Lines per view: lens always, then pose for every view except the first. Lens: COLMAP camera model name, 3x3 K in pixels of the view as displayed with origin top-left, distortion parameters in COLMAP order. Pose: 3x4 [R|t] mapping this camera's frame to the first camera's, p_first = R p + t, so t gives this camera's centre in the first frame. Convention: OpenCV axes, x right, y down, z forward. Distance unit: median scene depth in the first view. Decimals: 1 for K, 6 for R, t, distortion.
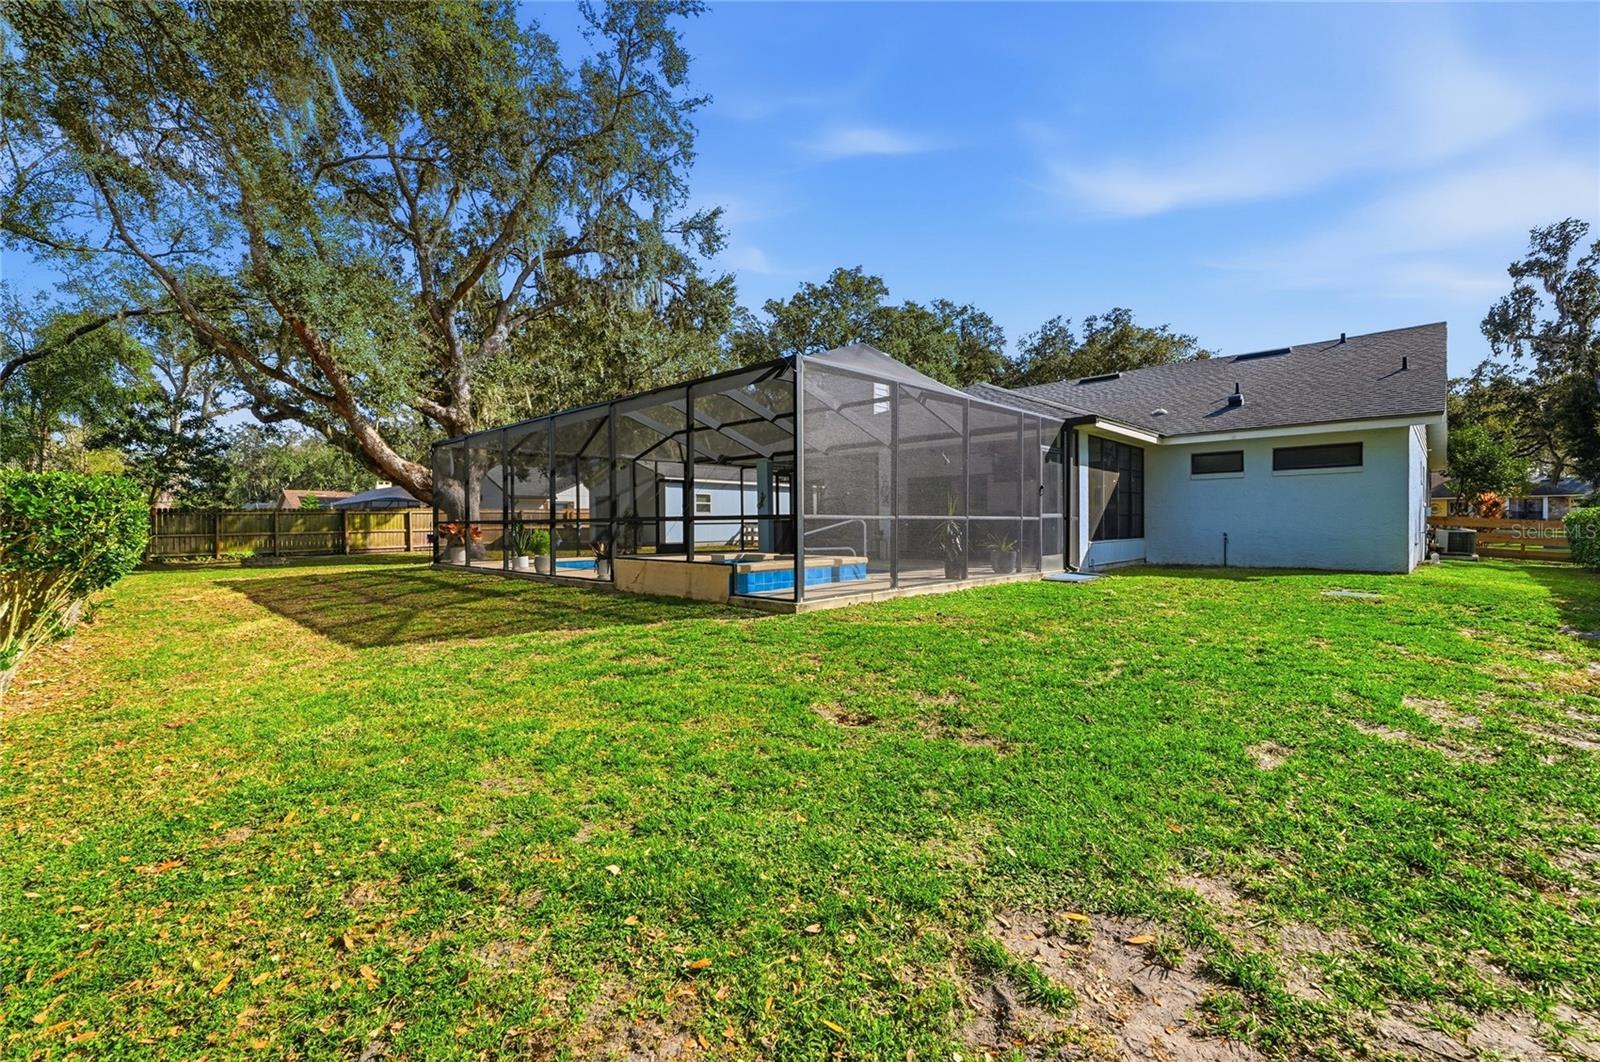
lens RADIAL K [[678.6, 0, 795.8], [0, 678.6, 531.7], [0, 0, 1]] dist [-0.001743, -0.000100]
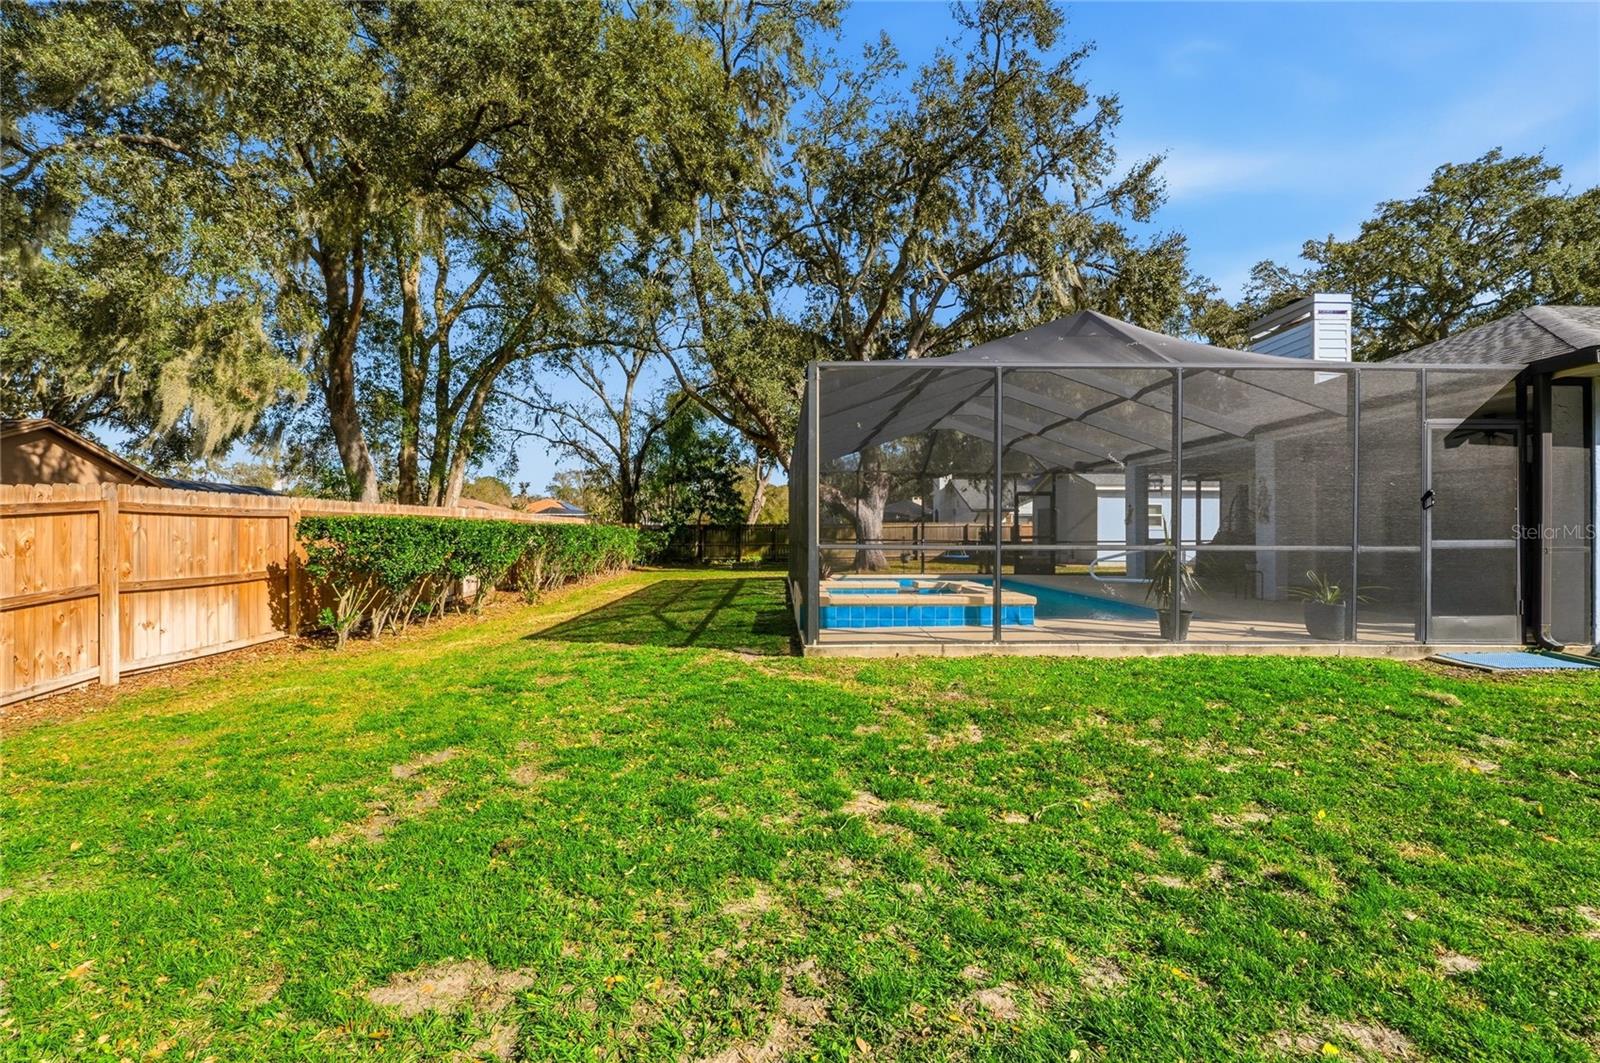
lens RADIAL K [[689.4, 0, 800.0], [0, 689.4, 531.5], [0, 0, 1]] dist [-0.002522, -0.000367]
pose [[0.701922, 0.005525, -0.712232, 0.183362], [-0.015534, 0.999851, -0.007553, -0.009753], [0.712084, 0.016366, 0.701903, 0.109207]]
